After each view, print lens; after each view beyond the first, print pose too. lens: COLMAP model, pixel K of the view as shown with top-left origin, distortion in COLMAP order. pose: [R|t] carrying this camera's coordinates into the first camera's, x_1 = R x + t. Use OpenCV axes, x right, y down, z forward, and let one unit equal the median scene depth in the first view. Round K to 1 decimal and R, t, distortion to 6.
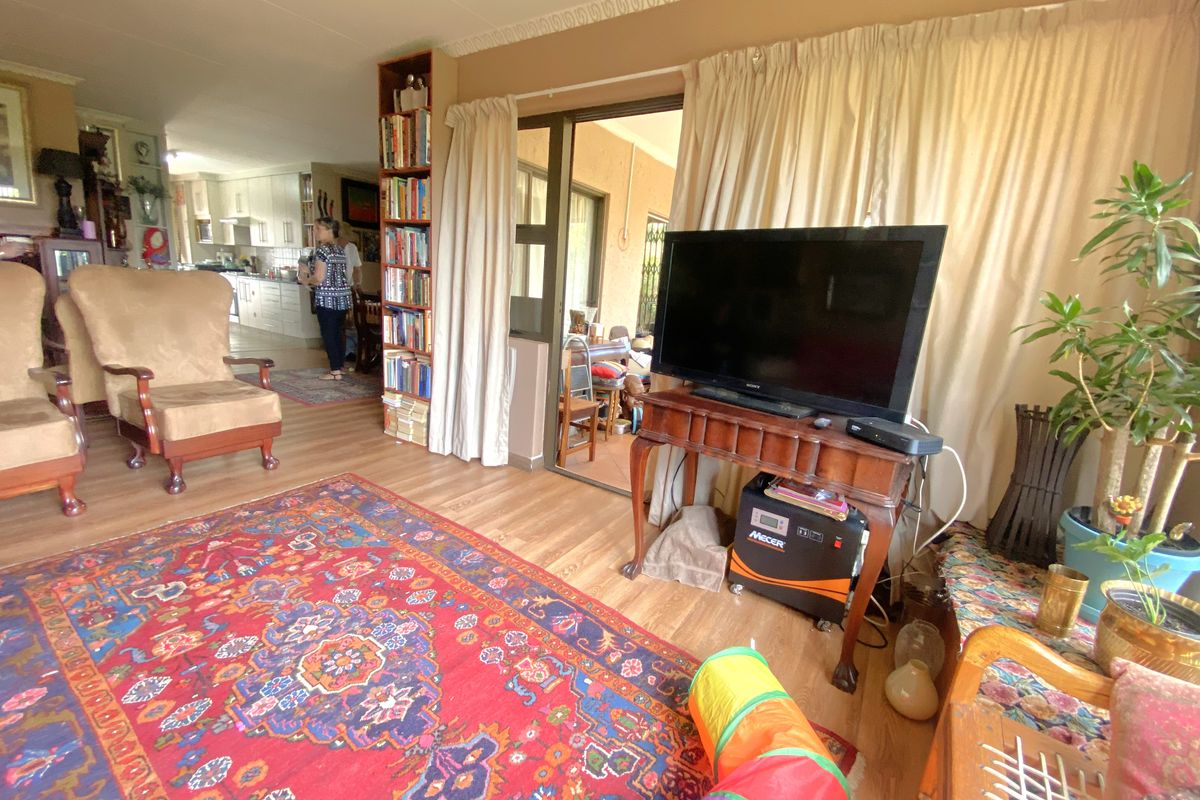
lens RADIAL K [[477.9, 0, 596.9], [0, 477.9, 399.2], [0, 0, 1]] dist [0.023143, -0.026830]
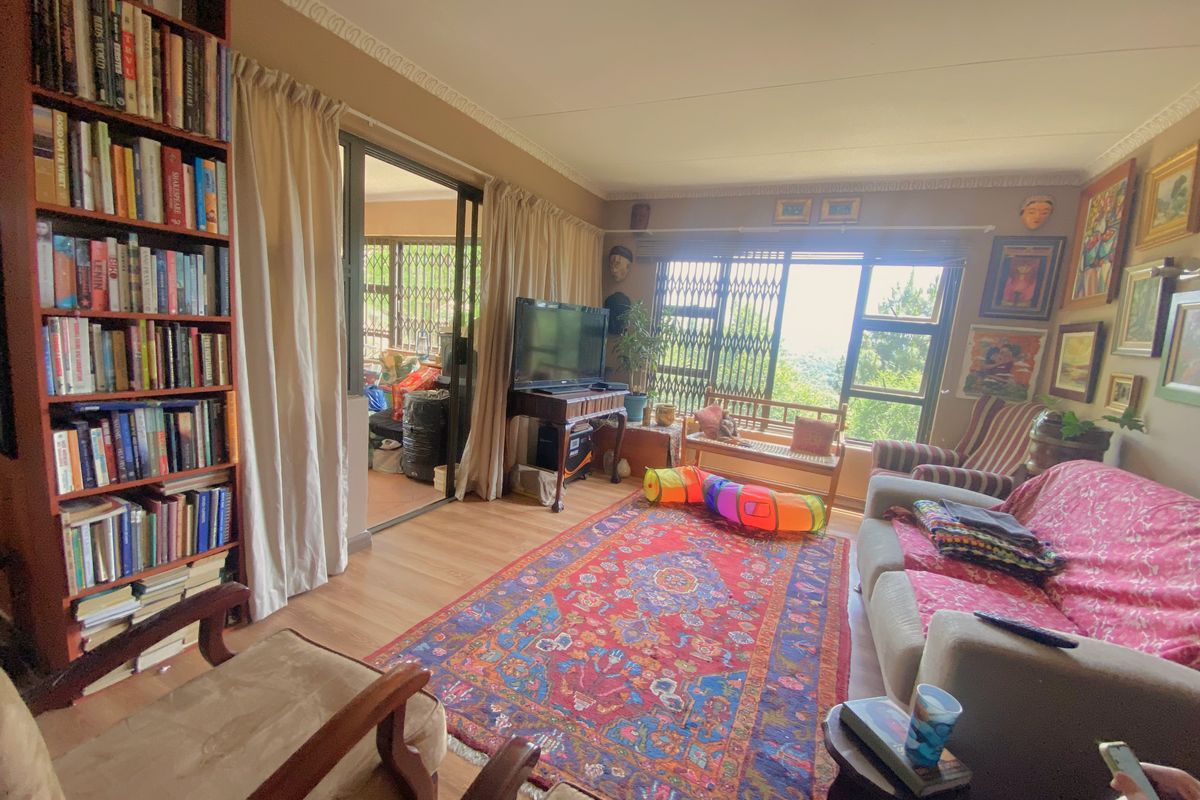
lens RADIAL K [[477.9, 0, 596.9], [0, 477.9, 399.2], [0, 0, 1]] dist [0.023143, -0.026830]
pose [[-0.107359, -0.240677, 0.964649, -1.447250], [0.138066, 0.957247, 0.254196, -0.396872], [-0.984587, 0.160475, -0.069540, 0.934227]]
